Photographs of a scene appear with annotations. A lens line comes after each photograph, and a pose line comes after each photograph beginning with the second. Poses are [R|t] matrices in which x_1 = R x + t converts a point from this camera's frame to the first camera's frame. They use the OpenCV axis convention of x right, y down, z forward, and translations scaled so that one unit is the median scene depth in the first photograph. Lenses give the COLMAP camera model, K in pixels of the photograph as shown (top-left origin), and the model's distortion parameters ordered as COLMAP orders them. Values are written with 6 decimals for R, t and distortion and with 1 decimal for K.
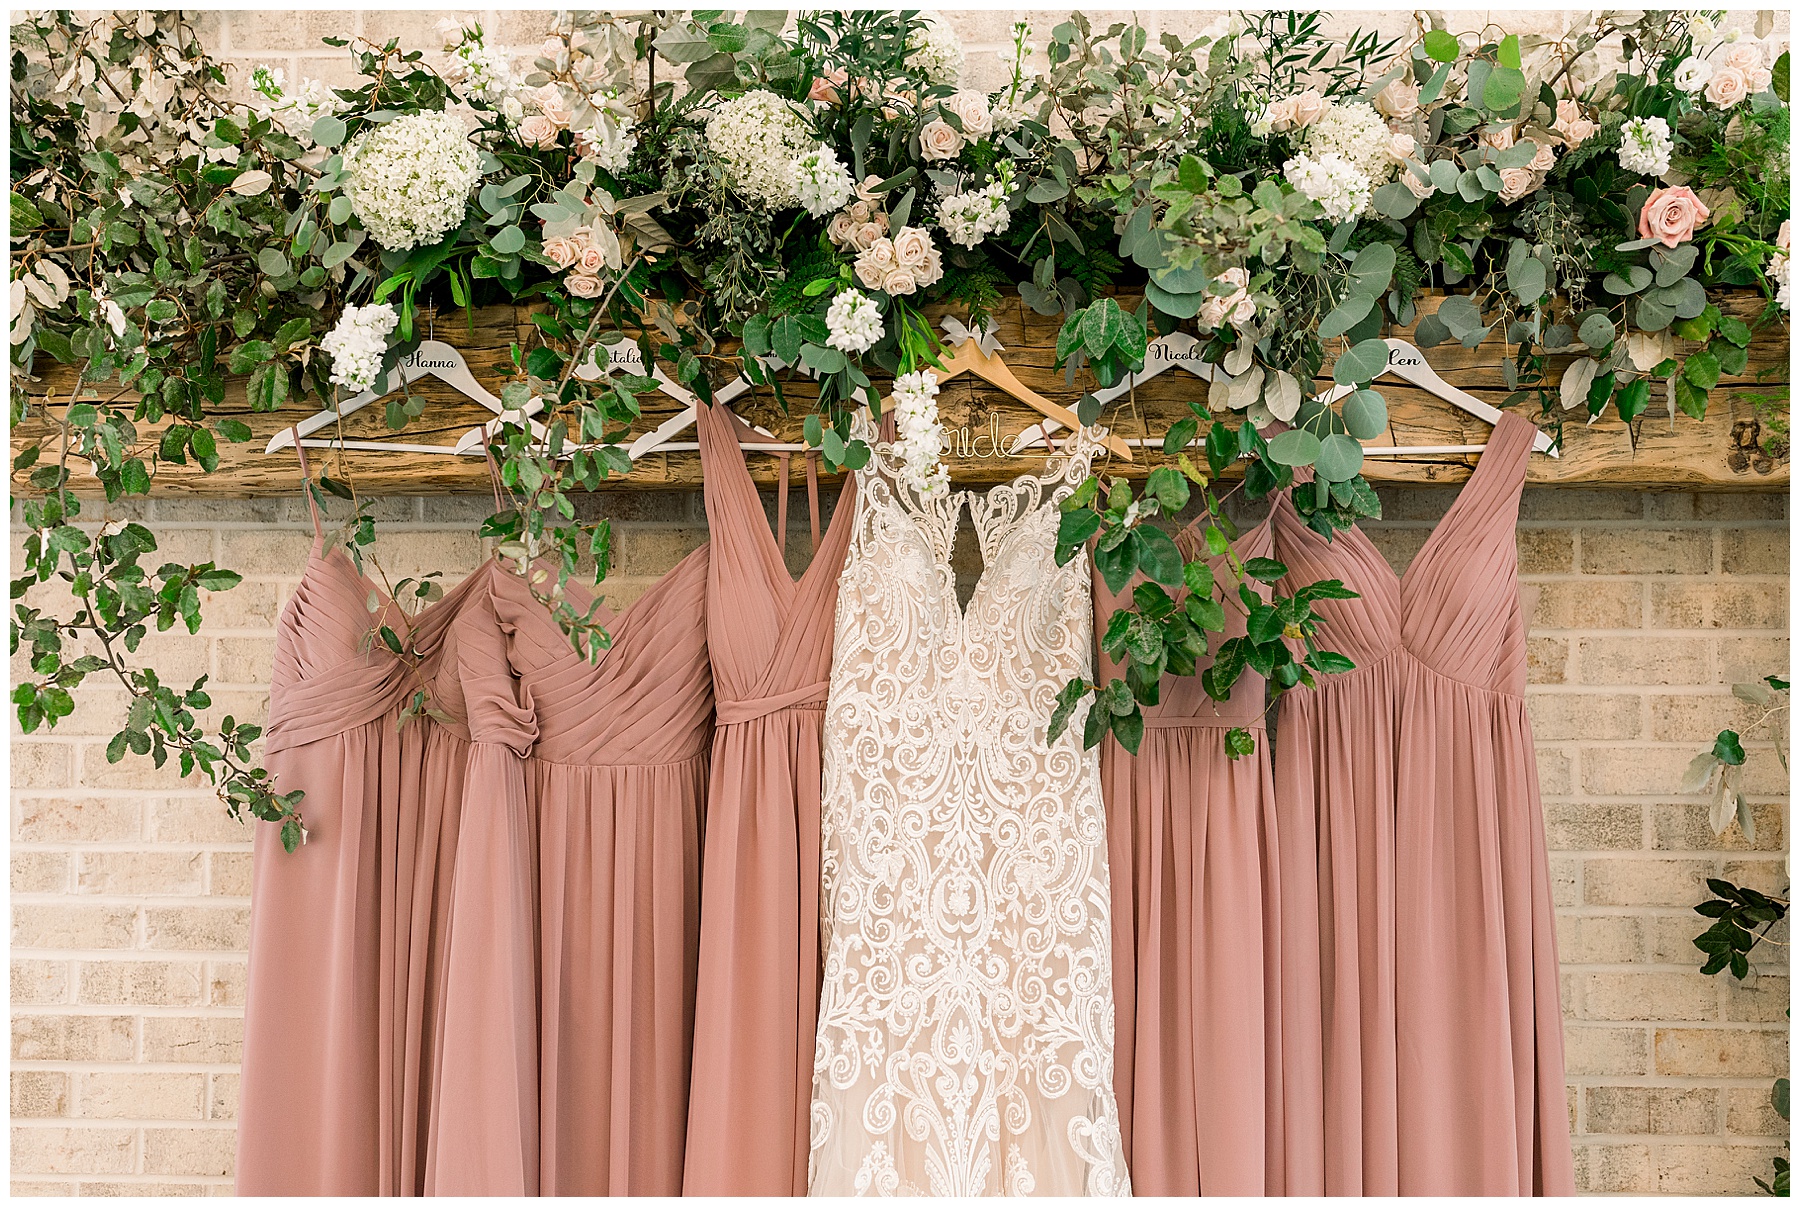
lens RADIAL K [[1966.3, 0, 896.0], [0, 1966.3, 629.4], [0, 0, 1]] dist [0.003413, -0.018830]
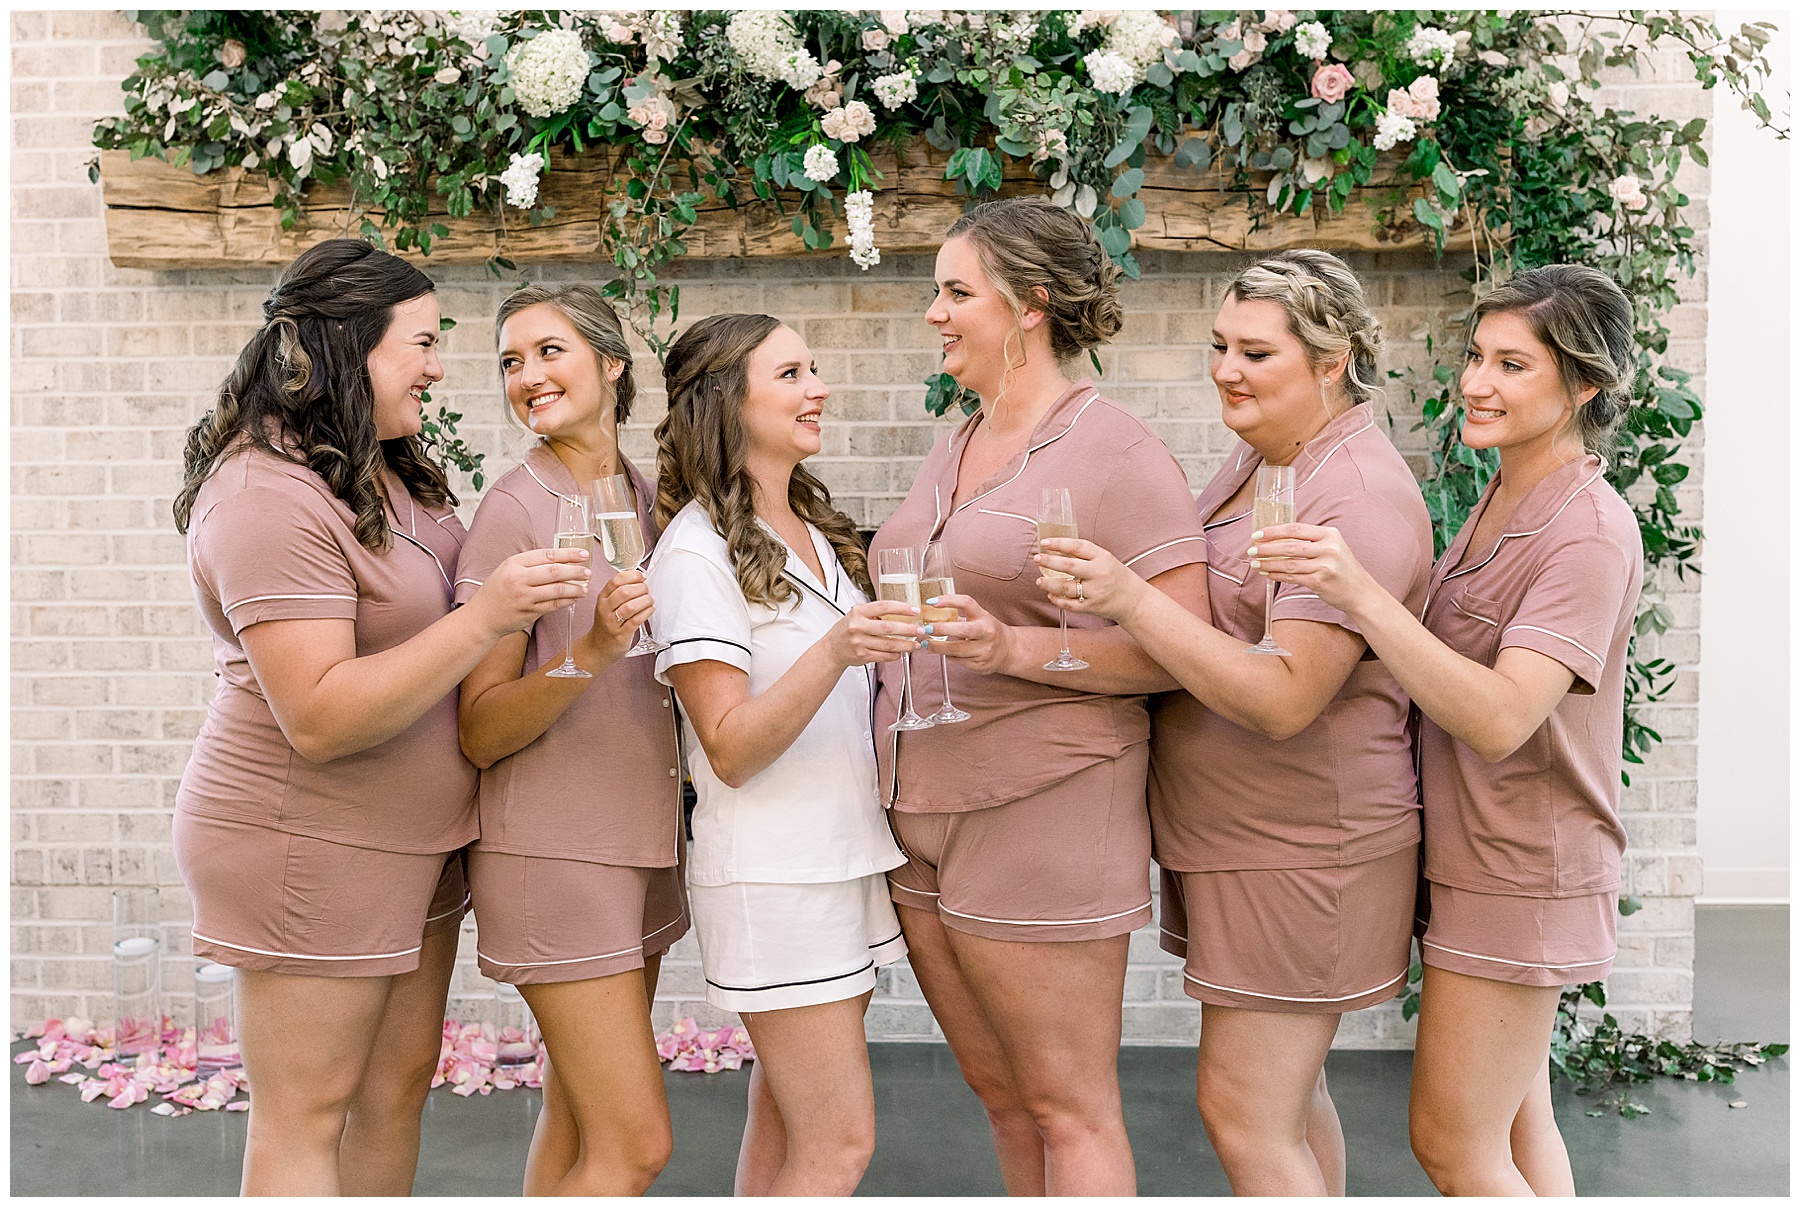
lens RADIAL K [[2067.7, 0, 858.6], [0, 2067.7, 558.8], [0, 0, 1]] dist [-0.010056, -0.014126]
pose [[0.999819, -0.010136, -0.016089, 0.032623], [0.011686, 0.994984, 0.099352, 0.003408], [0.015001, -0.099522, 0.994922, -0.717227]]
